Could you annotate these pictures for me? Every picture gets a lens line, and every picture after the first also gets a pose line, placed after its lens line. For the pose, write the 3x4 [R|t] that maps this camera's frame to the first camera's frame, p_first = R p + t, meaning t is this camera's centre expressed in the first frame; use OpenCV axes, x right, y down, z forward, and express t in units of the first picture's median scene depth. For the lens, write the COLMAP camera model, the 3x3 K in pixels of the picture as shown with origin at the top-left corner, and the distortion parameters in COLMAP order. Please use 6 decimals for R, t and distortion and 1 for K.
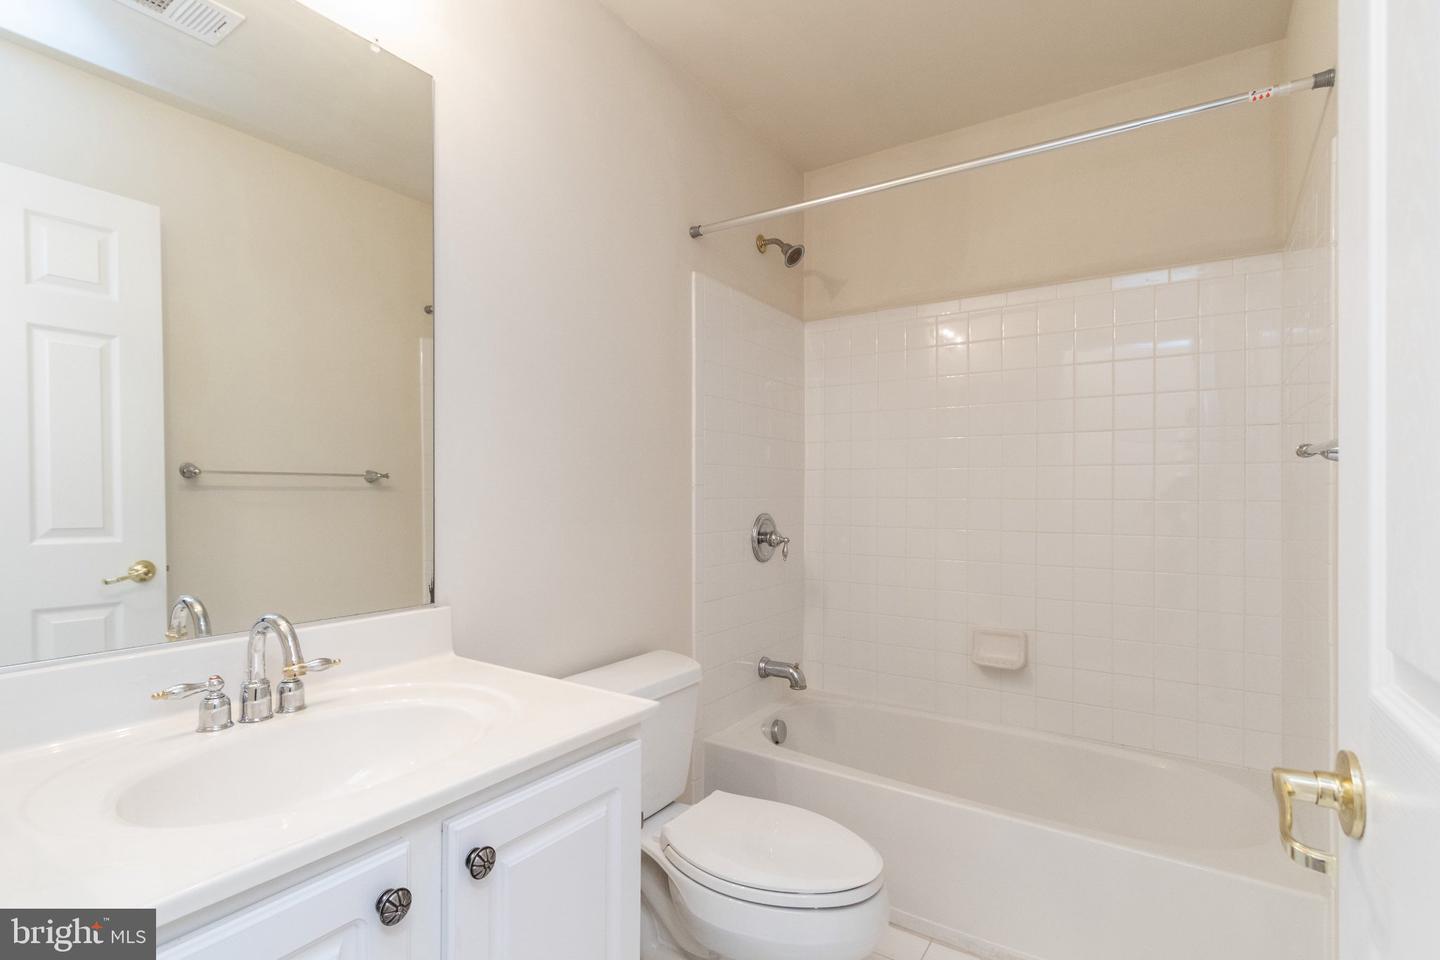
lens RADIAL K [[674.0, 0, 708.1], [0, 674.0, 492.4], [0, 0, 1]] dist [0.000965, 0.000059]
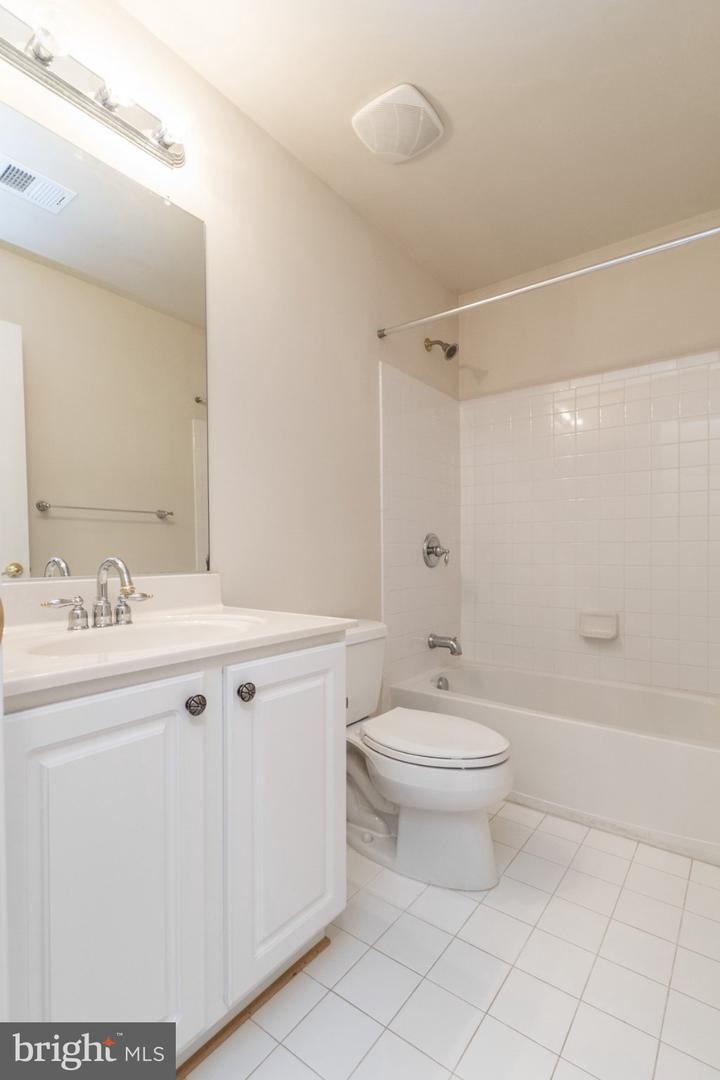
lens RADIAL K [[498.0, 0, 376.4], [0, 498.0, 562.4], [0, 0, 1]] dist [0.000874, -0.000304]
pose [[0.999134, -0.008248, -0.040788, 0.010010], [0.008699, 0.999903, 0.010895, 0.091468], [0.040695, -0.011241, 0.999108, -0.070546]]
